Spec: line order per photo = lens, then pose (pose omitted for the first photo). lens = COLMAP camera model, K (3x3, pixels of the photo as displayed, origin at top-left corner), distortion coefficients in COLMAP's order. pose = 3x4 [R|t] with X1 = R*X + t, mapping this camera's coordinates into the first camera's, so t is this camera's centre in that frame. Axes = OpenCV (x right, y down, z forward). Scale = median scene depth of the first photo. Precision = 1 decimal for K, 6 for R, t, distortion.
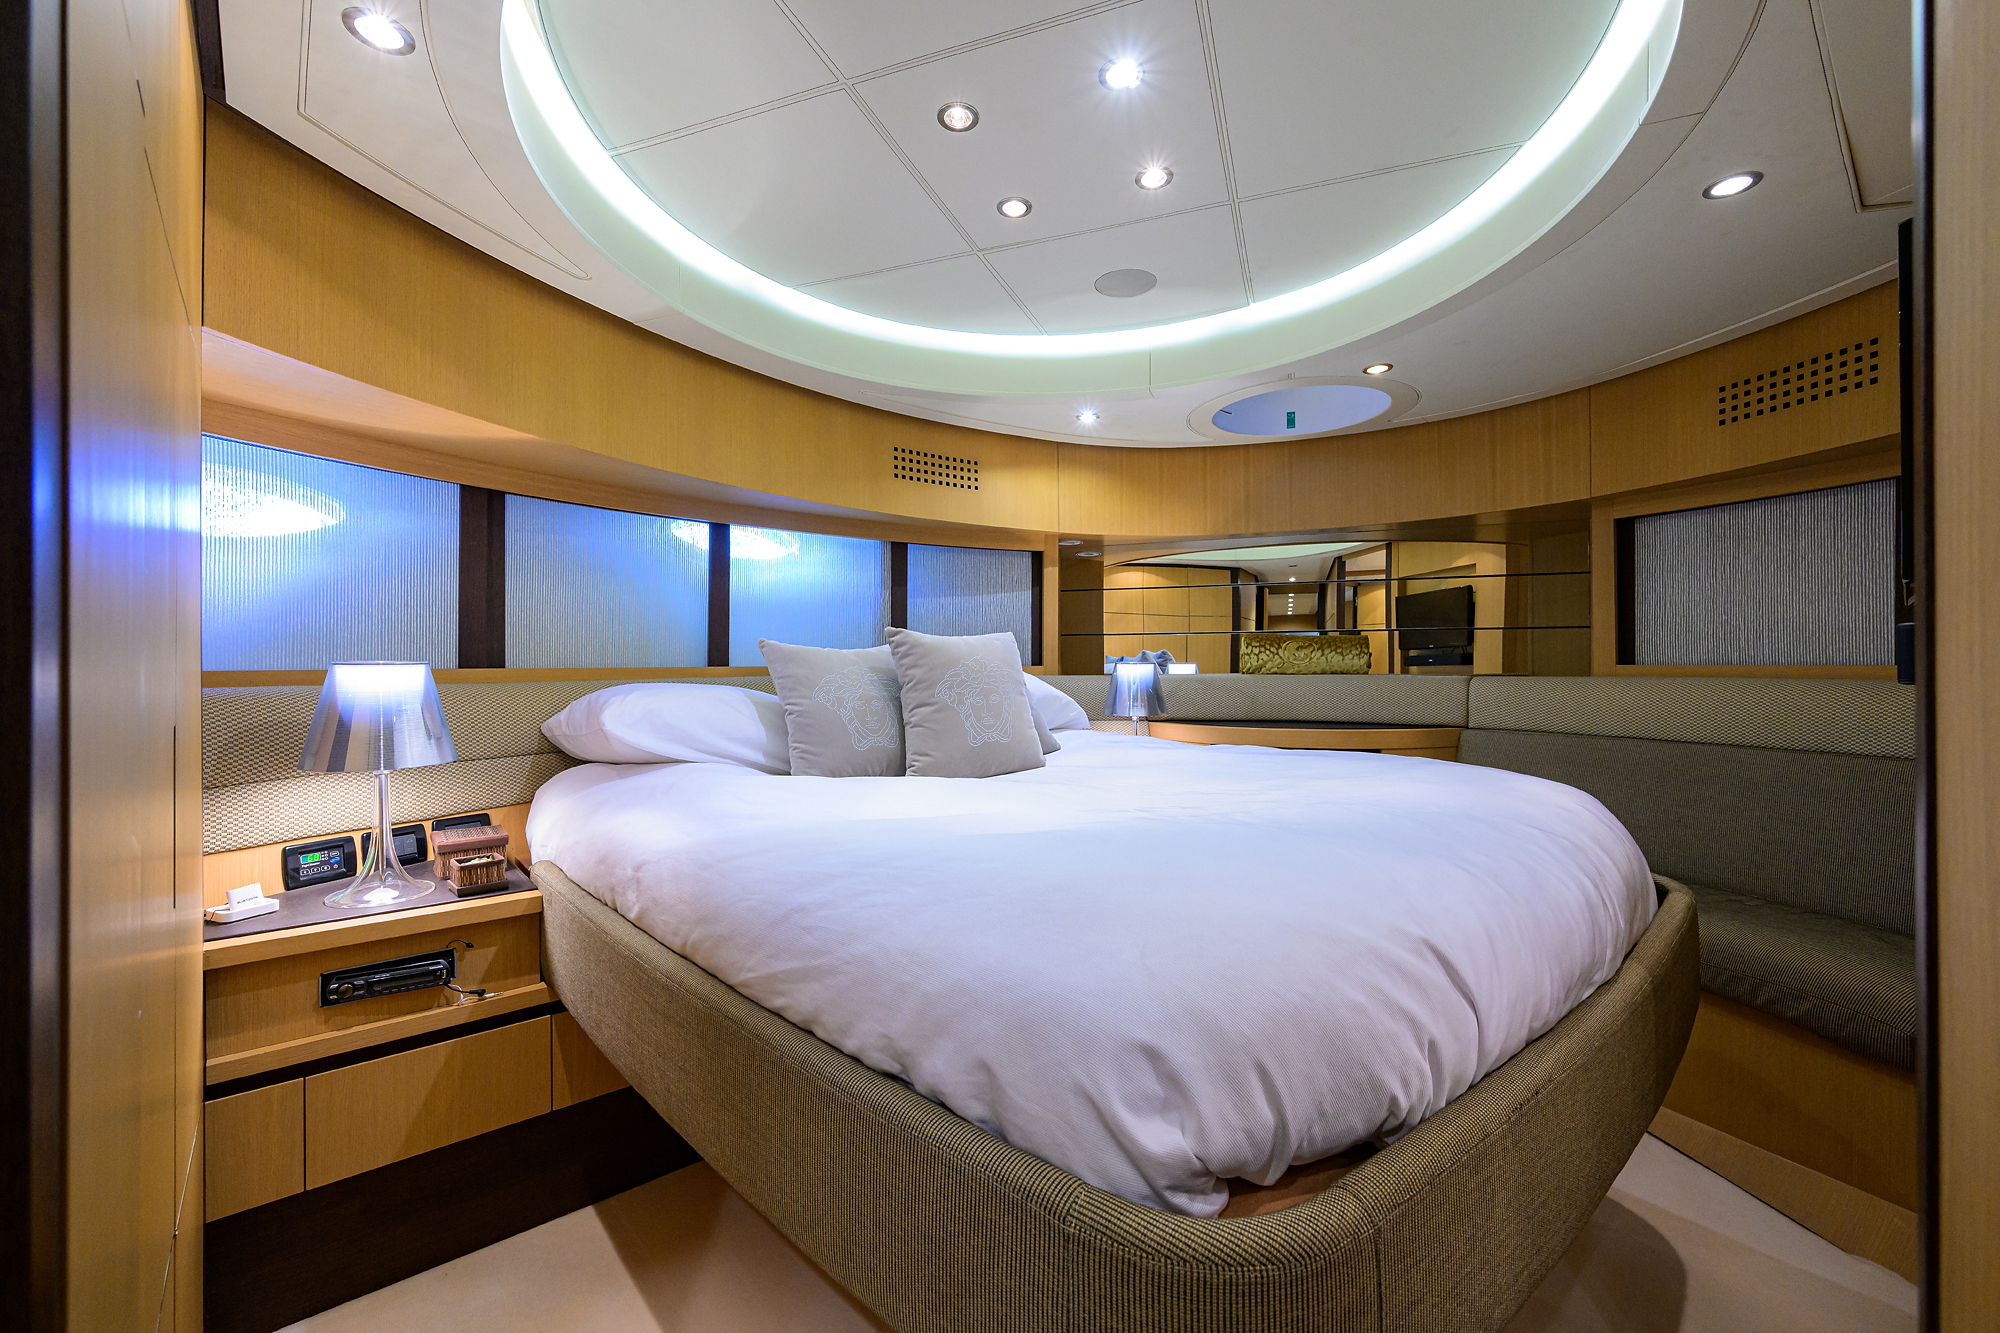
lens RADIAL K [[802.2, 0, 1003.6], [0, 802.2, 661.5], [0, 0, 1]] dist [-0.003188, 0.000393]
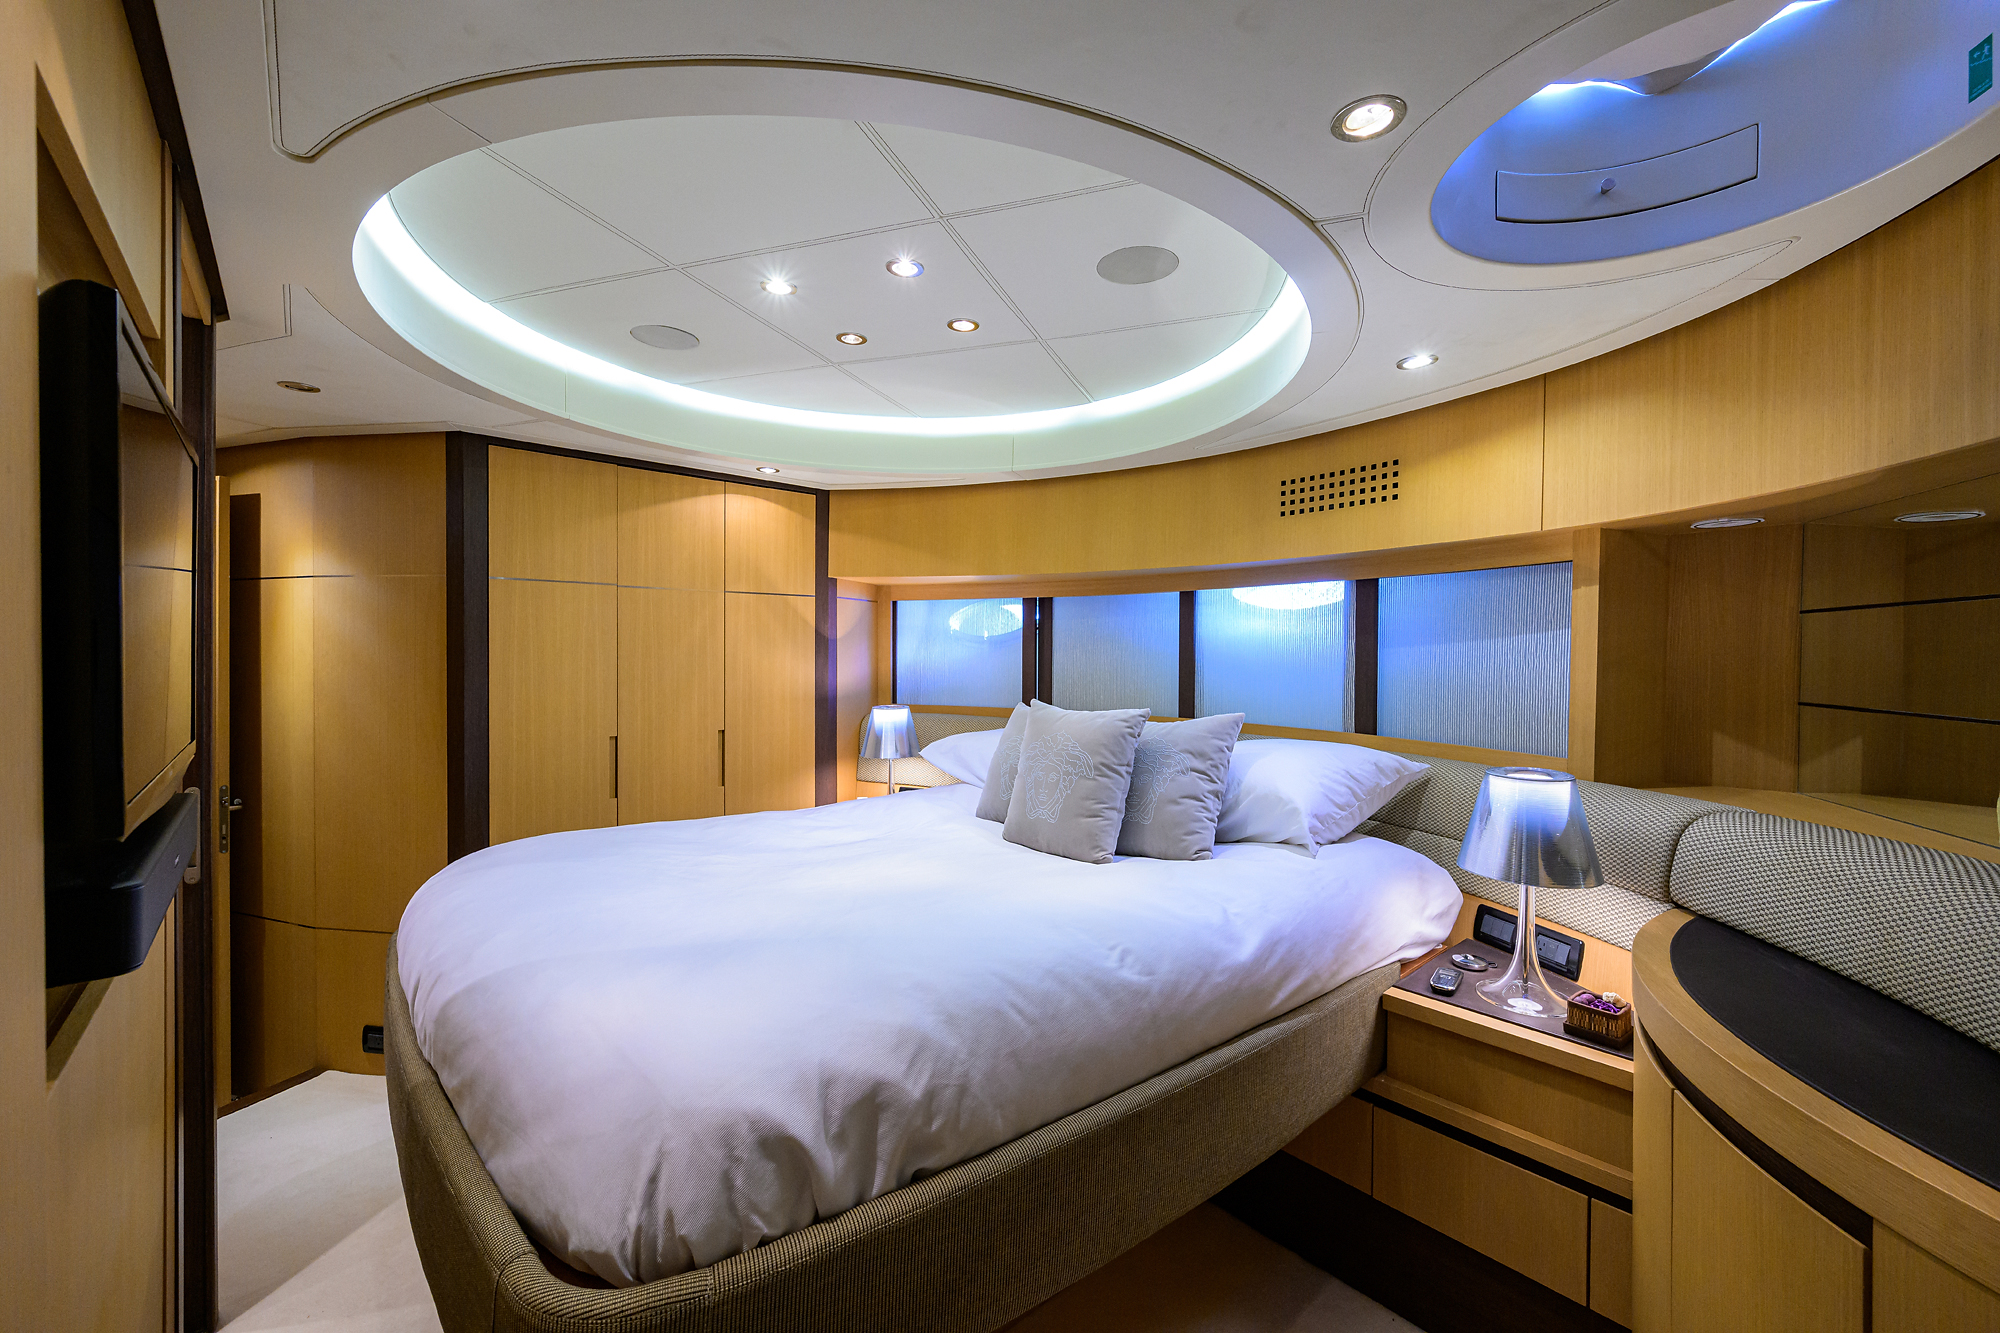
lens RADIAL K [[802.2, 0, 1004.6], [0, 802.2, 653.6], [0, 0, 1]] dist [-0.003188, 0.000393]
pose [[0.030631, 0.003277, -0.999525, 1.085316], [-0.007497, 0.999967, 0.003049, -0.123168], [0.999503, 0.007400, 0.030655, 1.018283]]
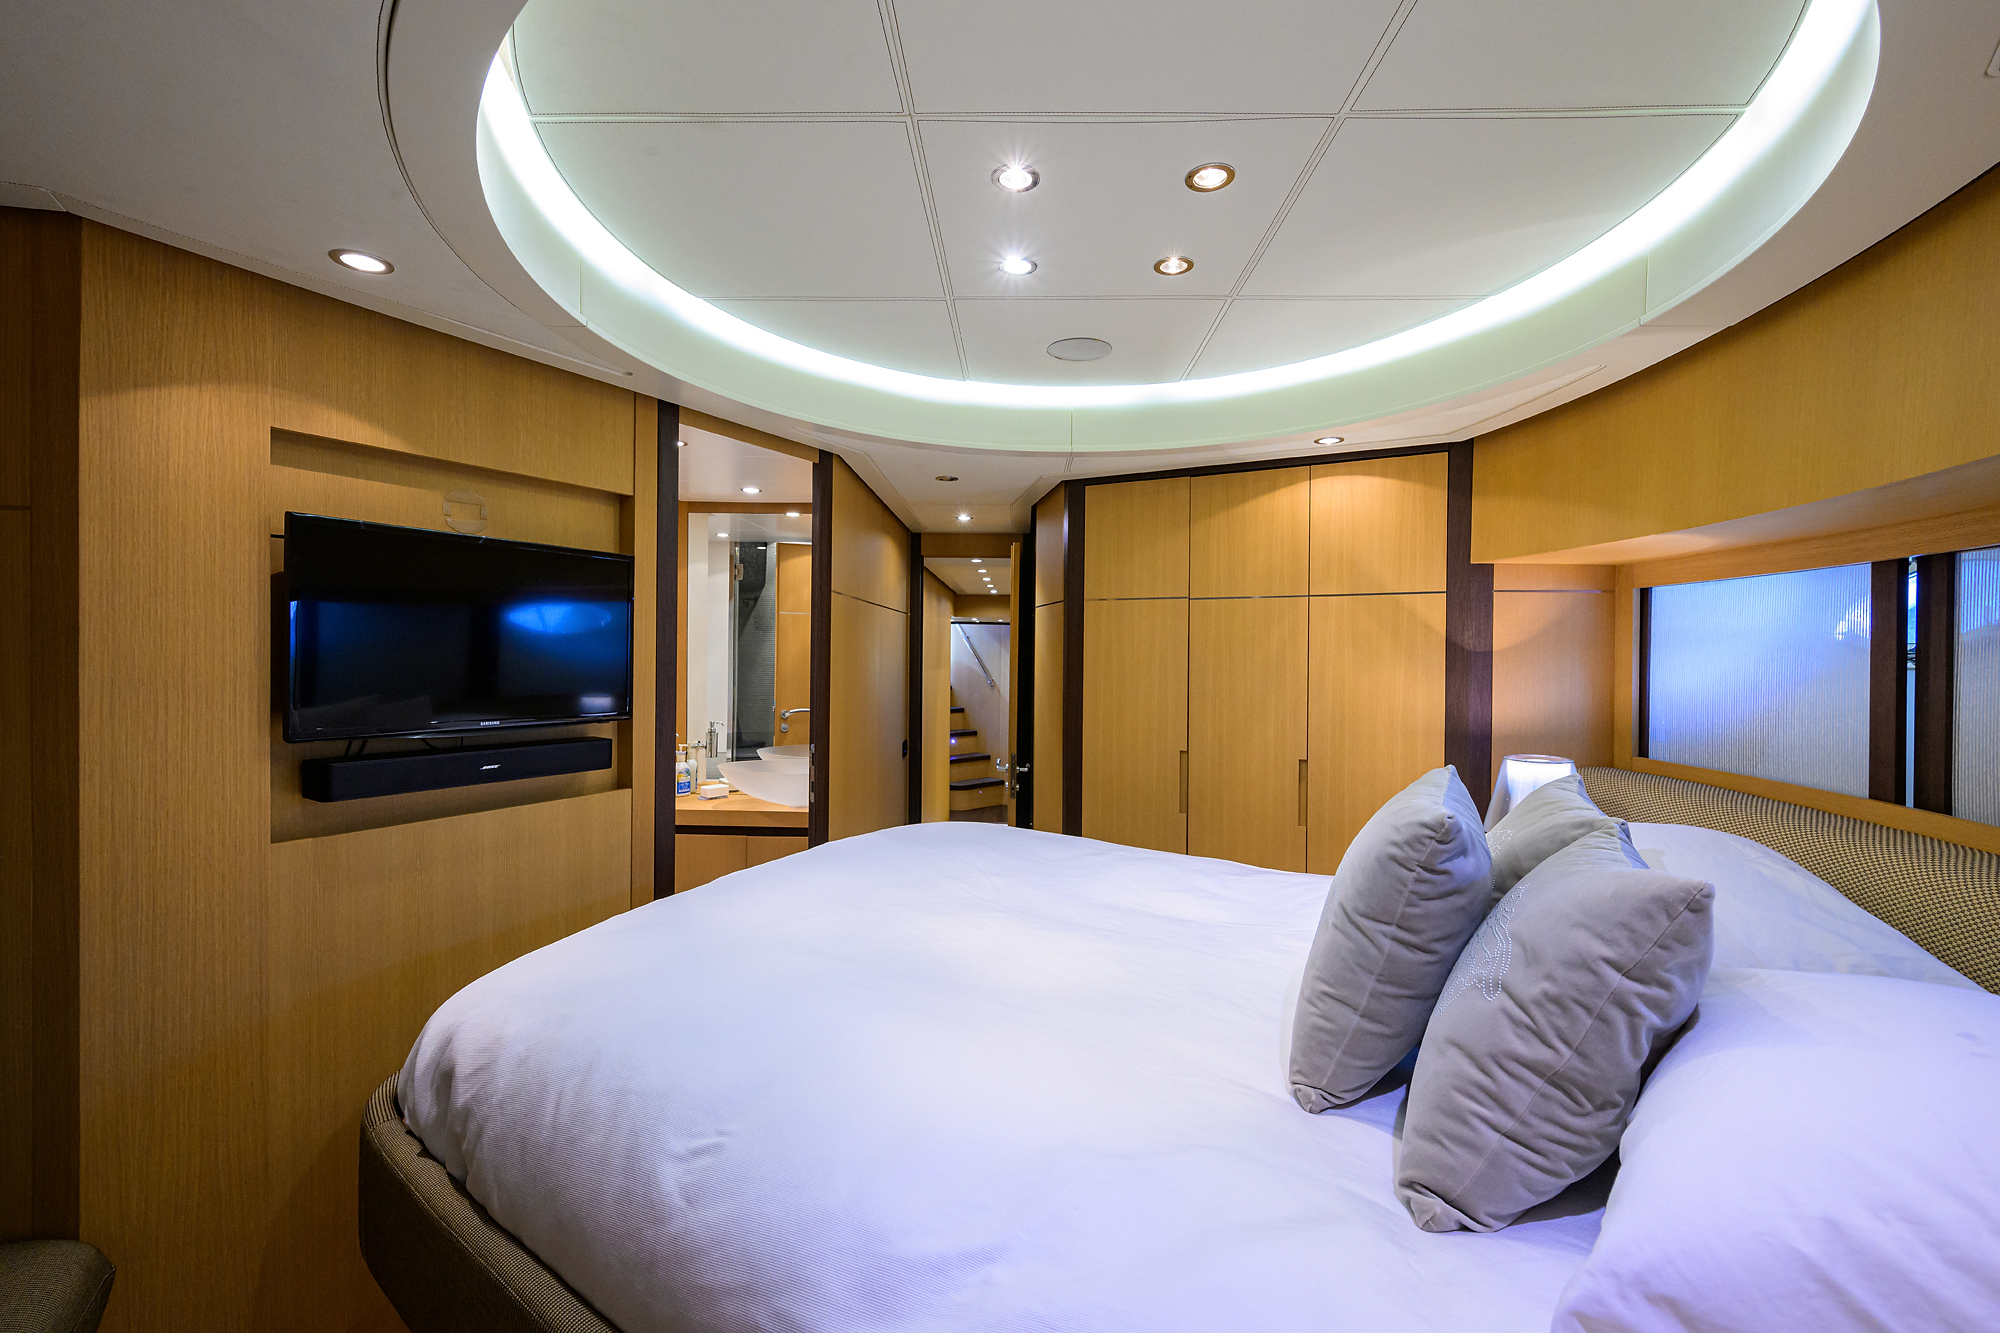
lens RADIAL K [[802.2, 0, 1002.7], [0, 802.2, 668.0], [0, 0, 1]] dist [-0.003188, 0.000393]
pose [[-0.936547, -0.004262, -0.350516, 0.421504], [-0.011694, 0.999749, 0.019090, -0.137425], [0.350347, 0.021978, -0.936362, 1.591266]]
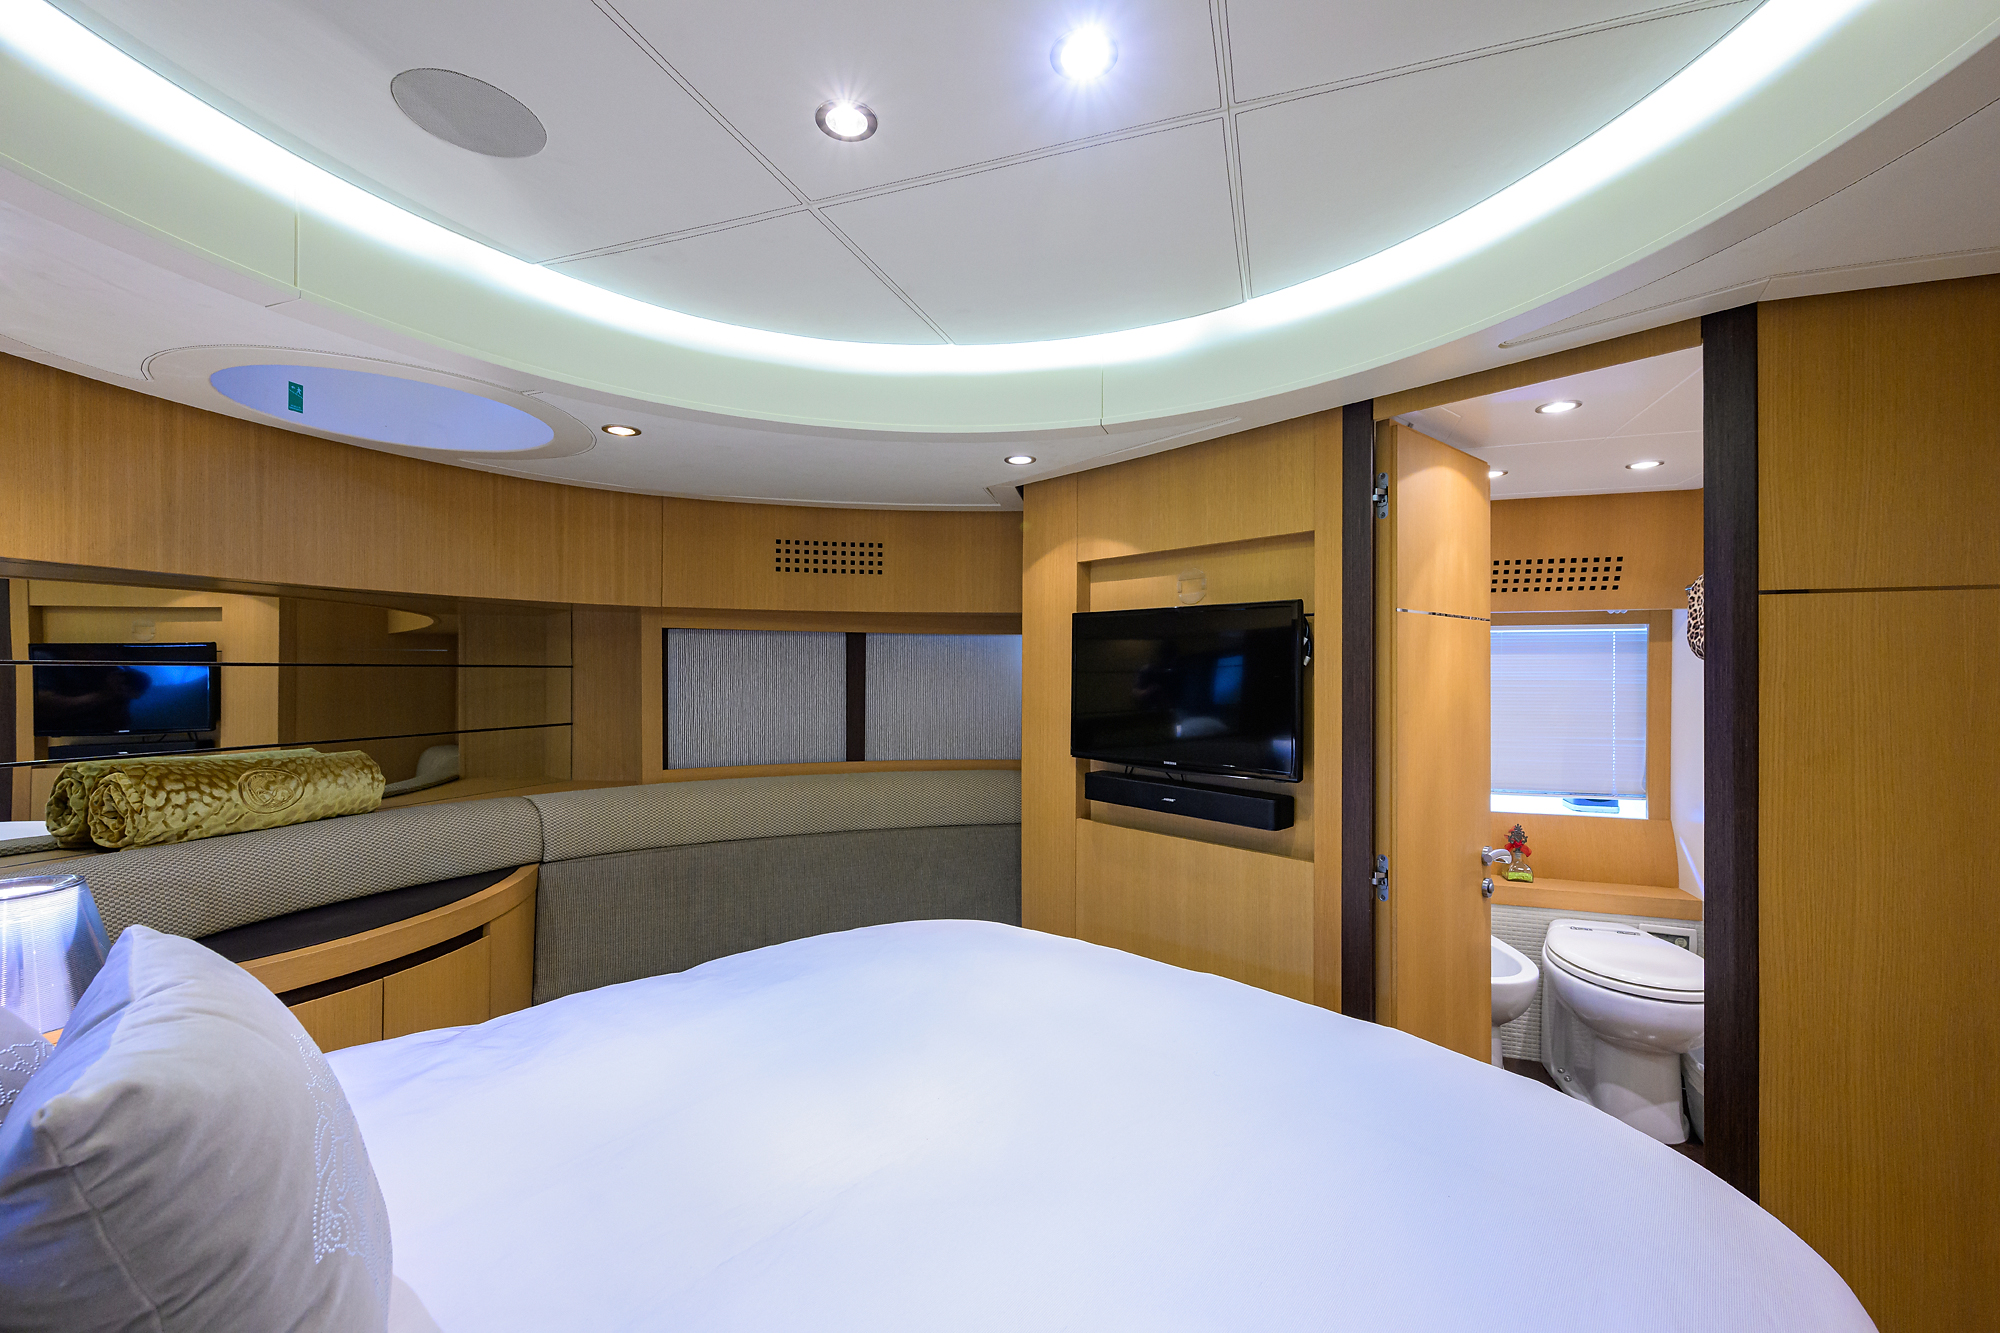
lens RADIAL K [[802.2, 0, 989.3], [0, 802.2, 671.2], [0, 0, 1]] dist [-0.003188, 0.000393]
pose [[-0.020872, 0.002416, 0.999779, -0.383303], [-0.002898, 0.999993, -0.002477, -0.170075], [-0.999778, -0.002949, -0.020865, 0.842965]]
